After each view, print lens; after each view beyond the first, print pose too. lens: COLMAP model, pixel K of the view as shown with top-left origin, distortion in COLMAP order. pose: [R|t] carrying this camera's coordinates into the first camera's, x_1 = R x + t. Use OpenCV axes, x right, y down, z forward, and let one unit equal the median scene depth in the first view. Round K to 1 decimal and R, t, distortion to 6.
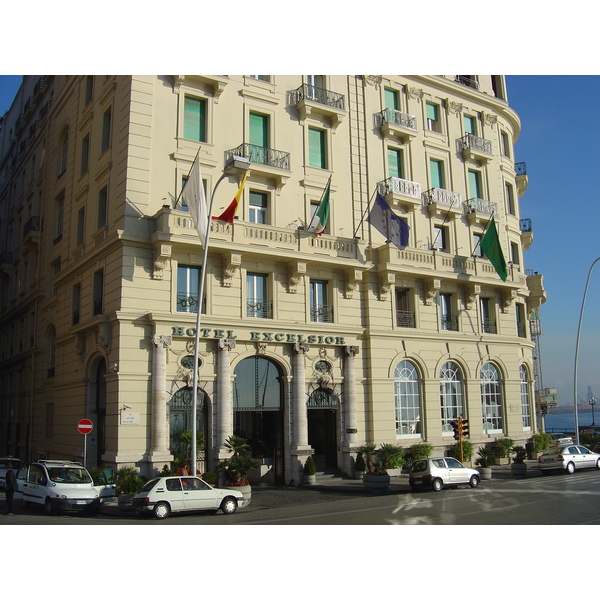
lens RADIAL K [[668.9, 0, 300.0], [0, 668.9, 300.0], [0, 0, 1]] dist [-0.142625, 0.036416]
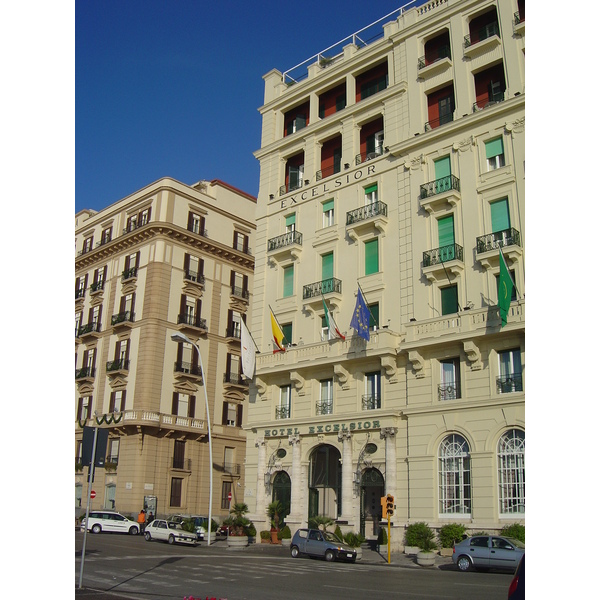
lens RADIAL K [[668.9, 0, 300.0], [0, 668.9, 300.0], [0, 0, 1]] dist [-0.142625, 0.036416]
pose [[0.229186, -0.261847, -0.937502, 1.134859], [0.148011, 0.961313, -0.232314, 0.101072], [0.962064, -0.085517, 0.259075, 0.607792]]
